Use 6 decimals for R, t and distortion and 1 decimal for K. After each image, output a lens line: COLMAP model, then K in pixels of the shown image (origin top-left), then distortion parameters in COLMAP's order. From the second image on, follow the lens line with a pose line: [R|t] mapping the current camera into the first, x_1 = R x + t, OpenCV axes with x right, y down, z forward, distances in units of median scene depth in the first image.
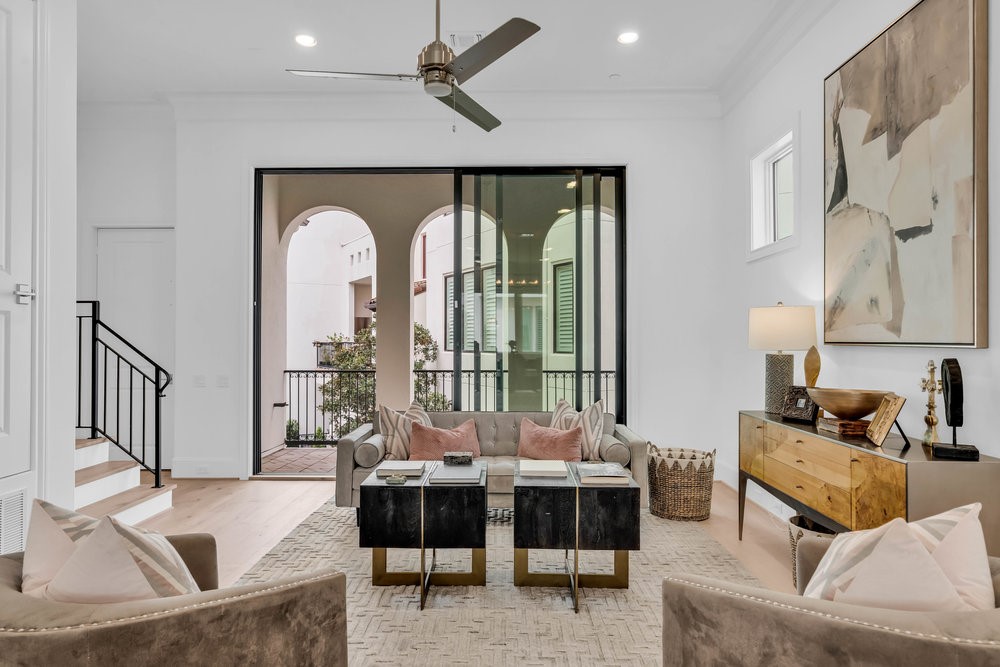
lens RADIAL K [[601.5, 0, 501.1], [0, 601.5, 334.7], [0, 0, 1]] dist [-0.000661, -0.000050]
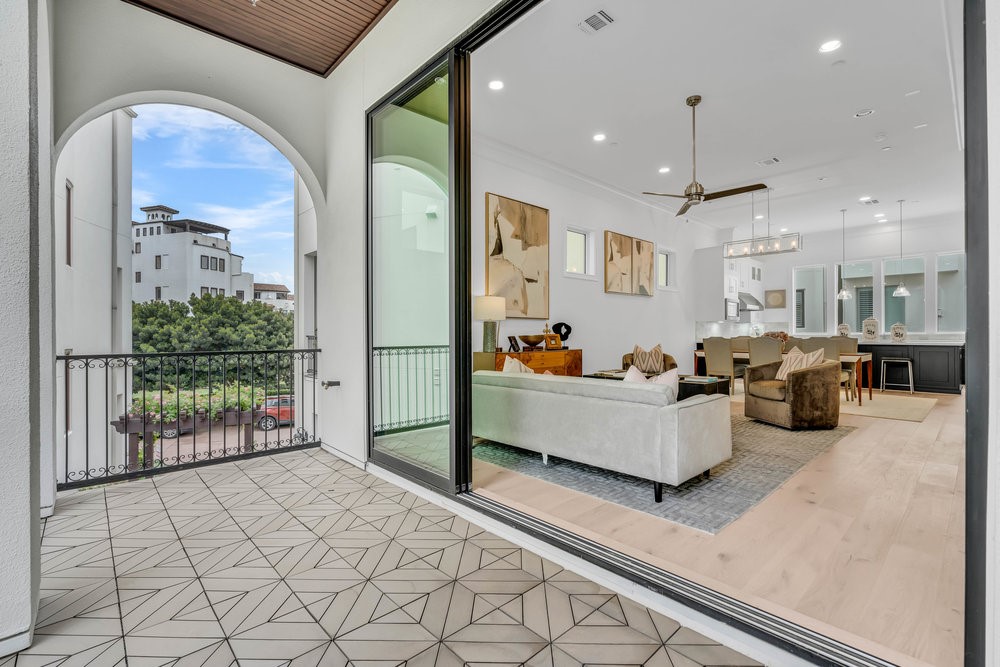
lens RADIAL K [[451.3, 0, 504.2], [0, 451.3, 330.1], [0, 0, 1]] dist [-0.002991, -0.000804]
pose [[-0.697827, 0.001309, 0.716265, -0.777173], [-0.006488, 0.999946, -0.008148, 0.088687], [-0.716236, -0.010333, -0.697781, 2.524153]]
